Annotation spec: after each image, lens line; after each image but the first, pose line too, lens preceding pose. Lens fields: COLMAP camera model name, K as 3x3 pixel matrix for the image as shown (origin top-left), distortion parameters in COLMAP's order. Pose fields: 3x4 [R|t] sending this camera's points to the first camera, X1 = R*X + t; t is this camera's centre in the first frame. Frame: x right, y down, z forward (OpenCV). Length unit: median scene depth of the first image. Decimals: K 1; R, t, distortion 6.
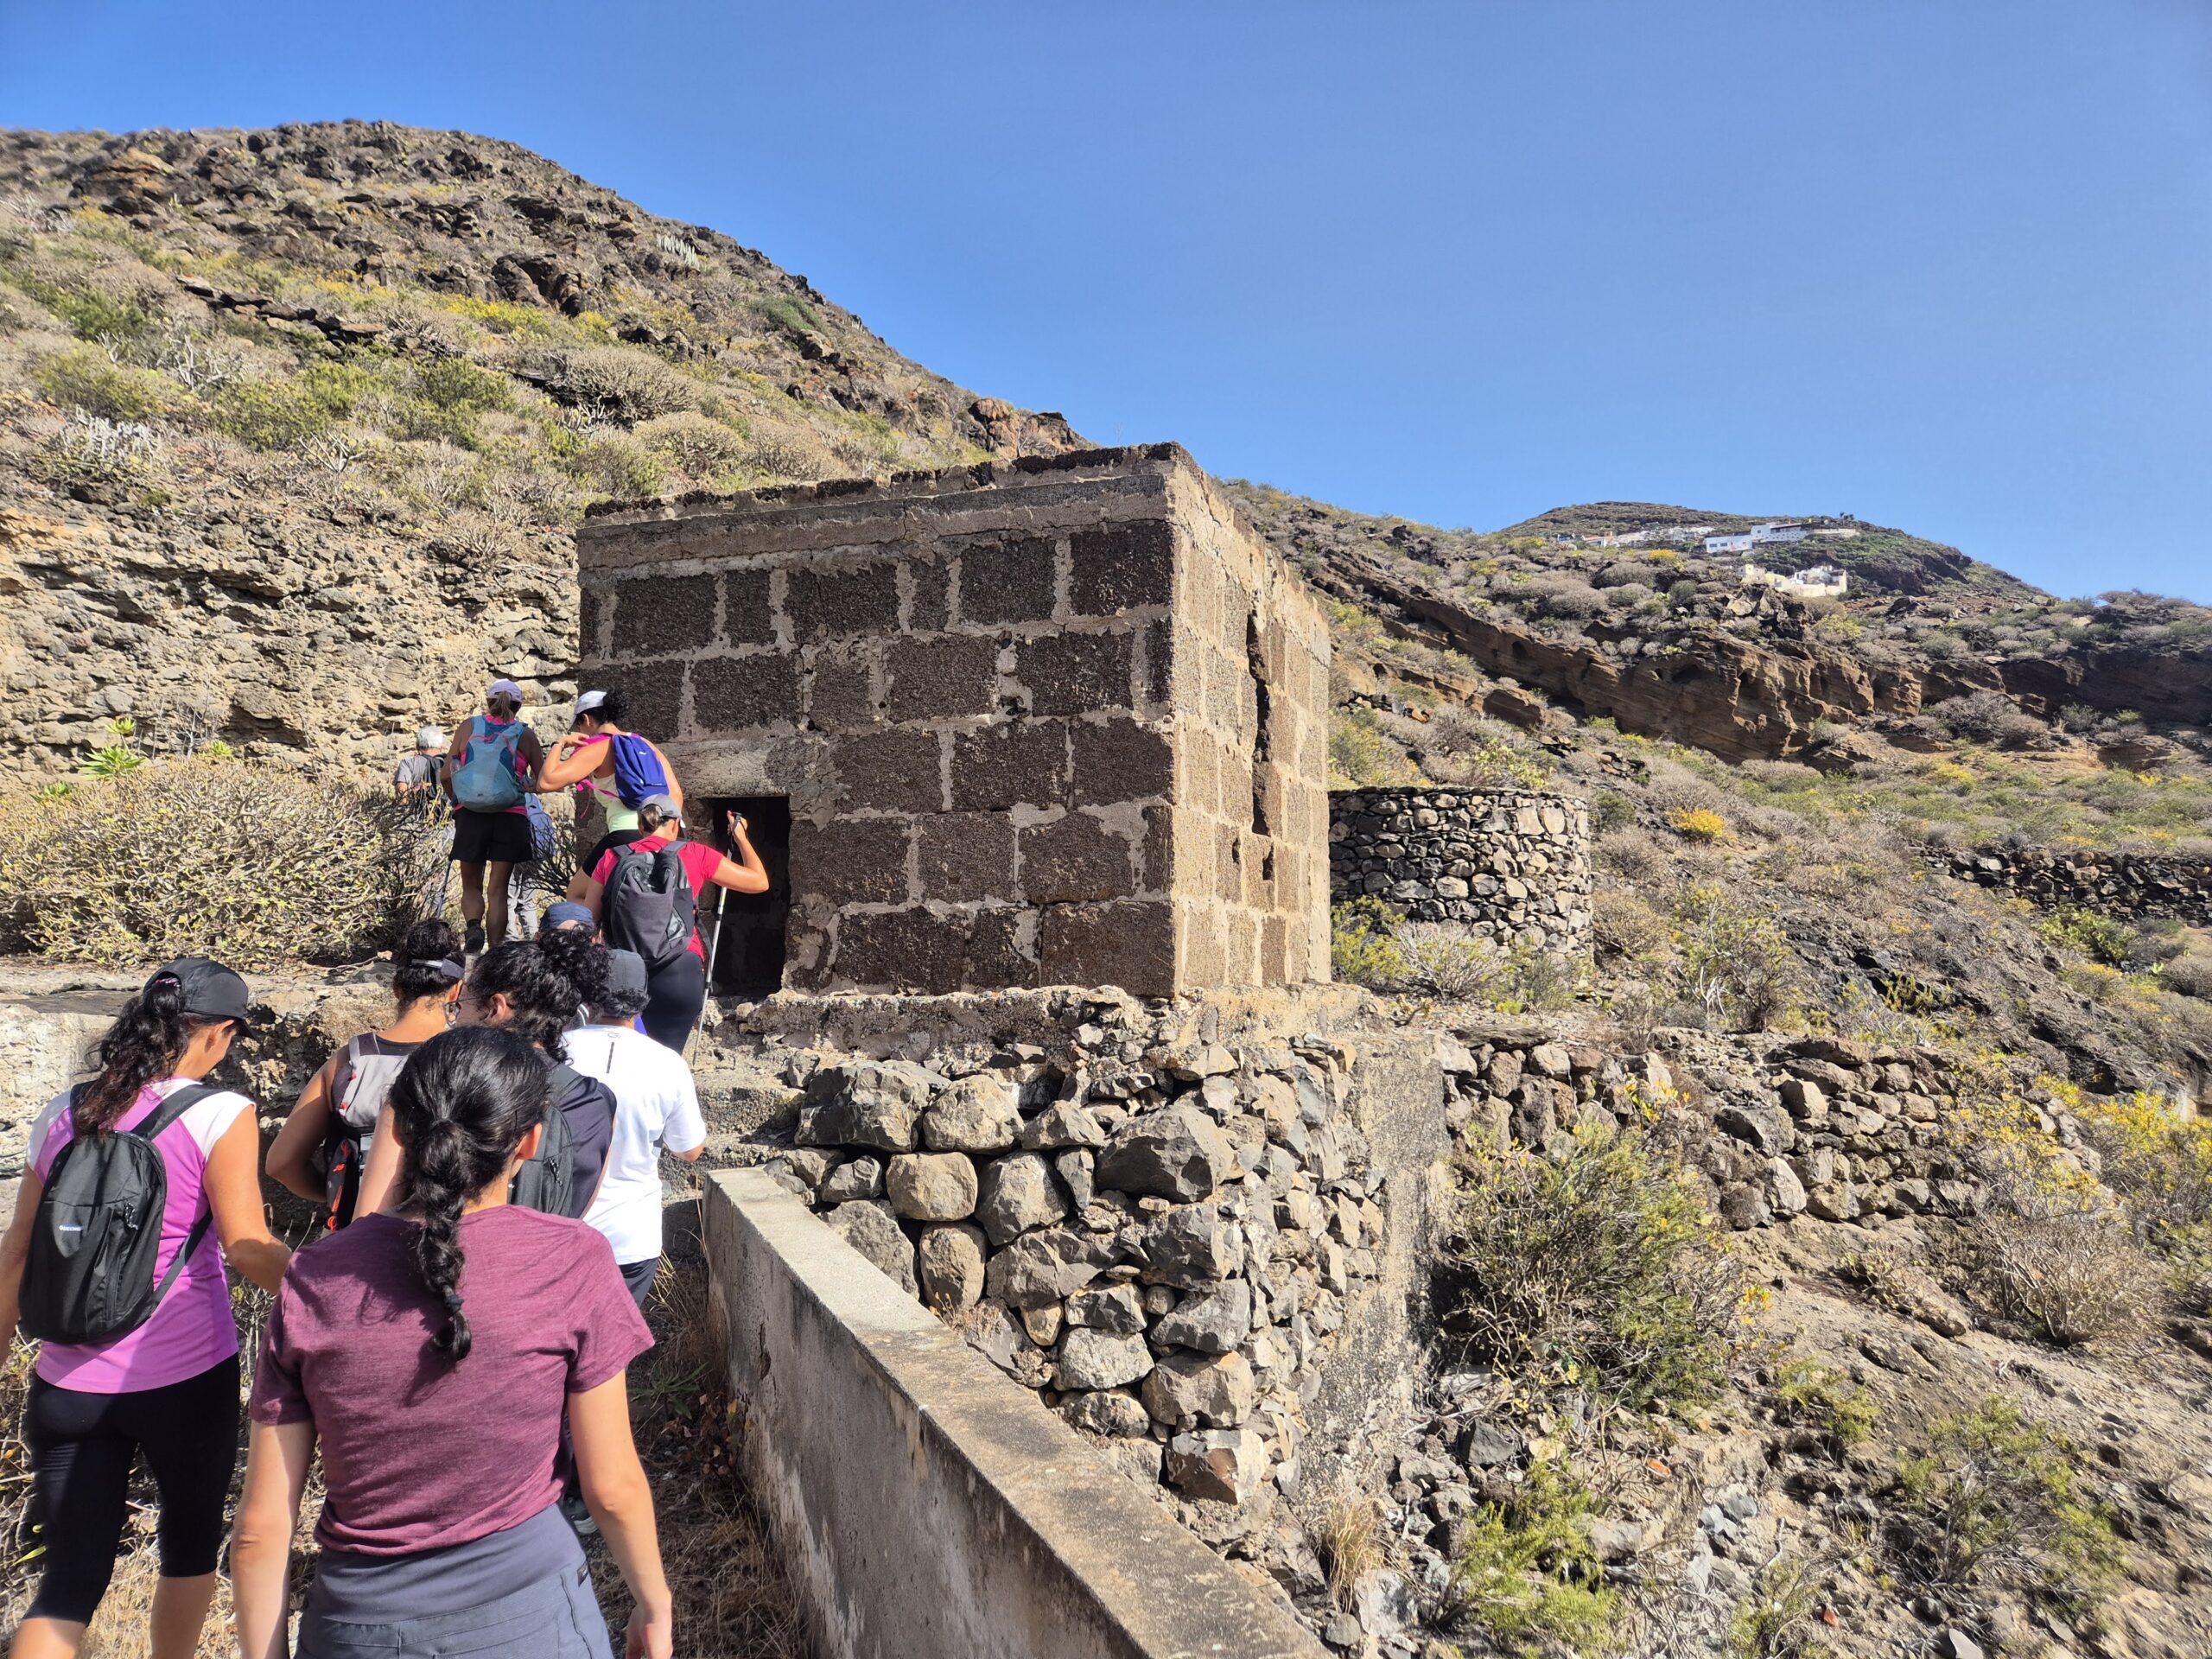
lens RADIAL K [[1496.0, 0, 1106.0], [0, 1496.0, 829.5], [0, 0, 1]] dist [0.036482, -0.003354]
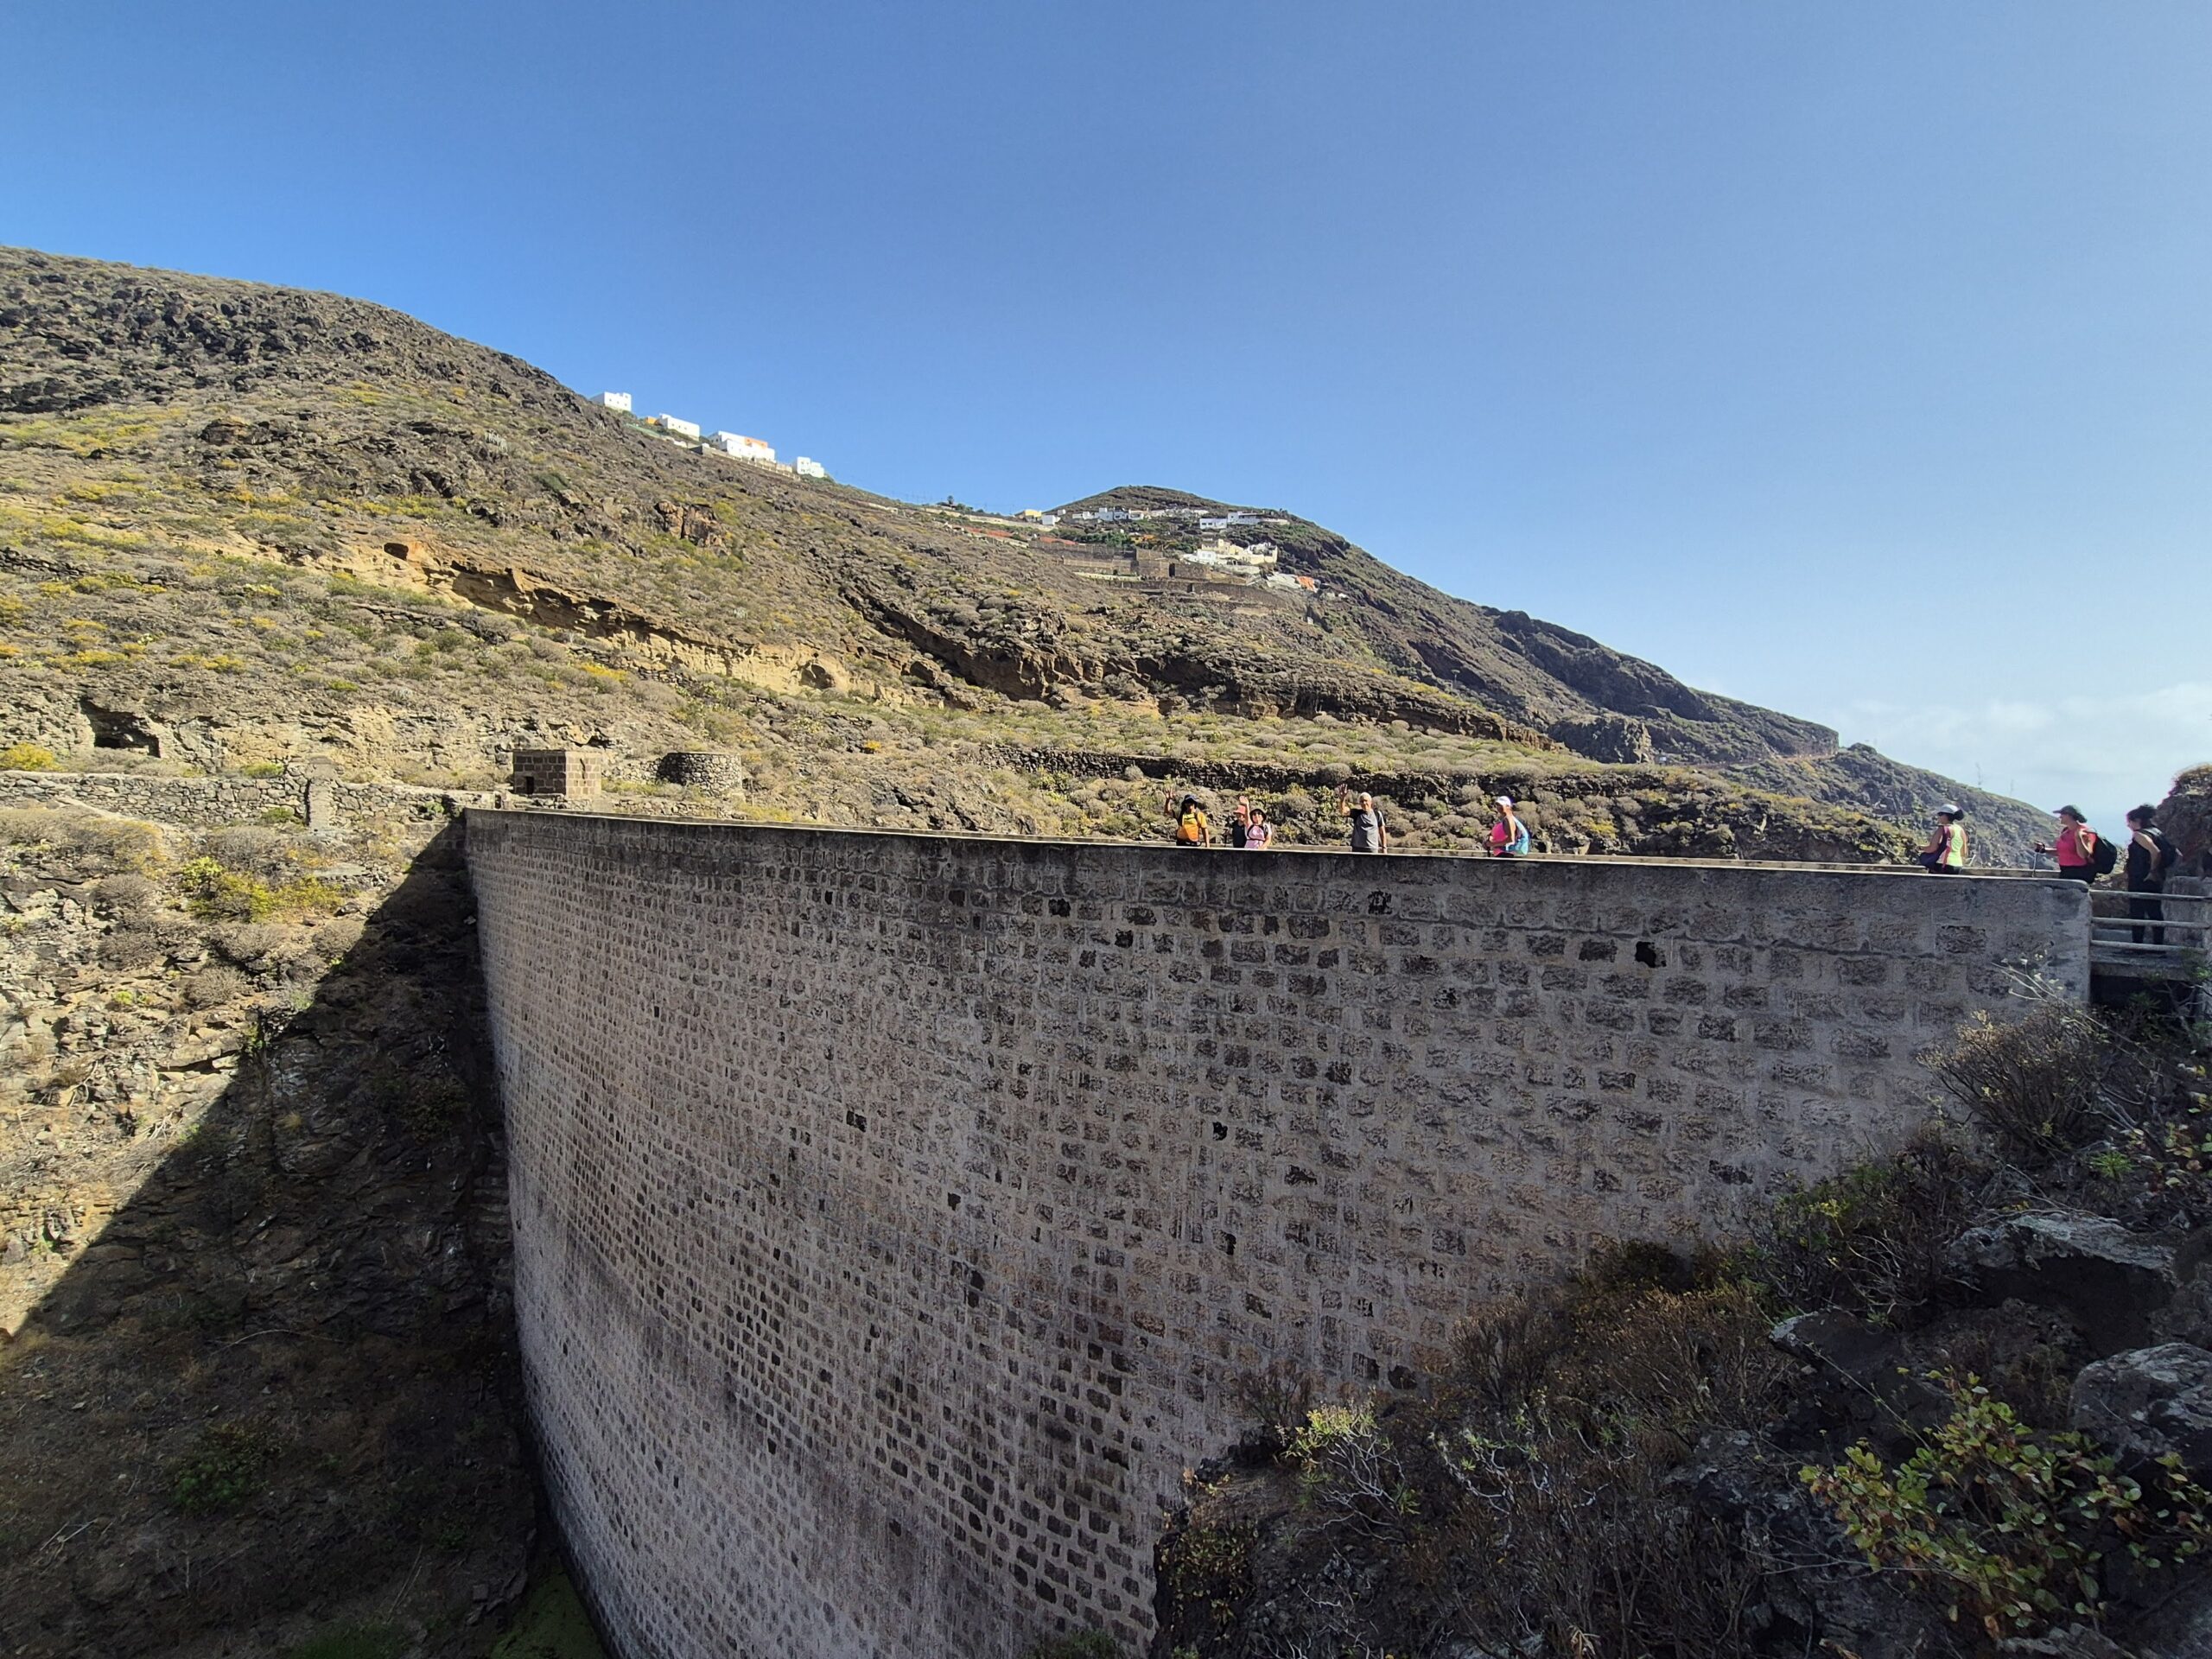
lens RADIAL K [[1101.2, 0, 1070.1], [0, 1101.2, 834.6], [0, 0, 1]] dist [0.000133, 0.001128]
pose [[0.978902, 0.004082, 0.204291, 0.149894], [-0.031323, 0.990981, 0.130293, -0.057865], [-0.201917, -0.133943, 0.970200, -0.577139]]
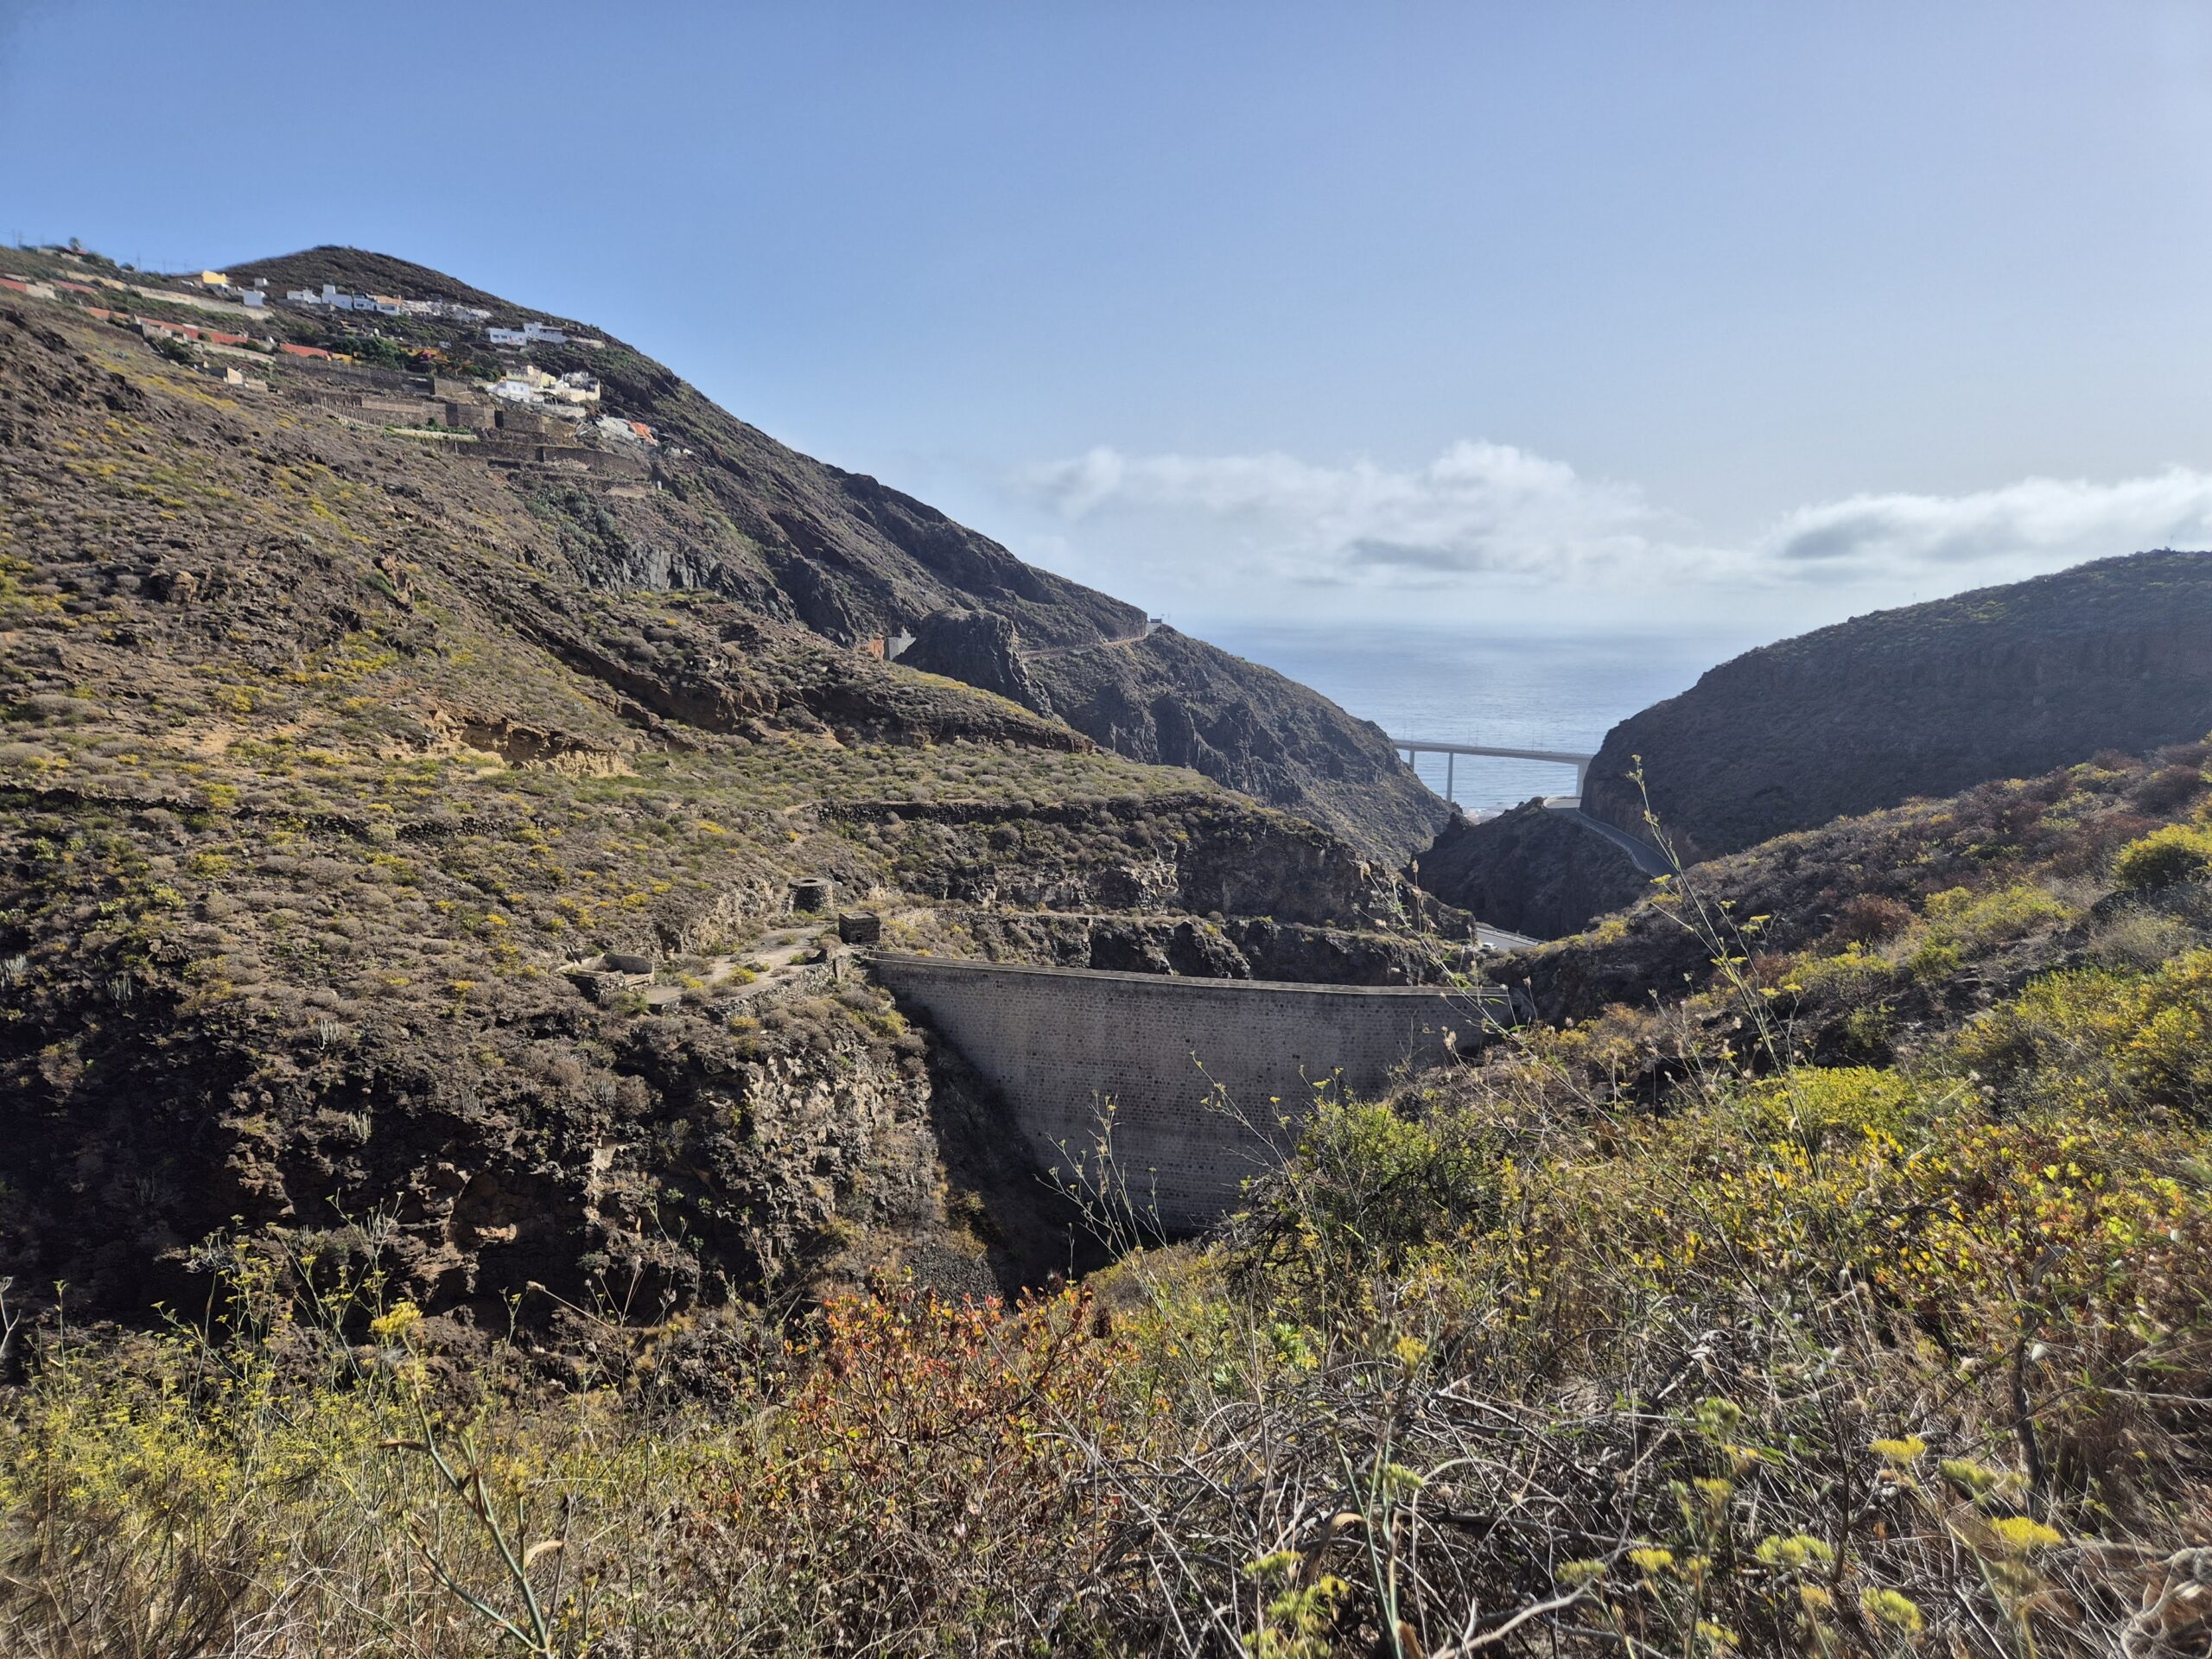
lens RADIAL K [[1496.0, 0, 1106.0], [0, 1496.0, 829.5], [0, 0, 1]] dist [0.036482, -0.003354]
pose [[0.666848, -0.100250, 0.738419, -0.956354], [-0.086089, 0.973911, 0.209967, -0.442087], [-0.740204, -0.203586, 0.640820, -1.058117]]
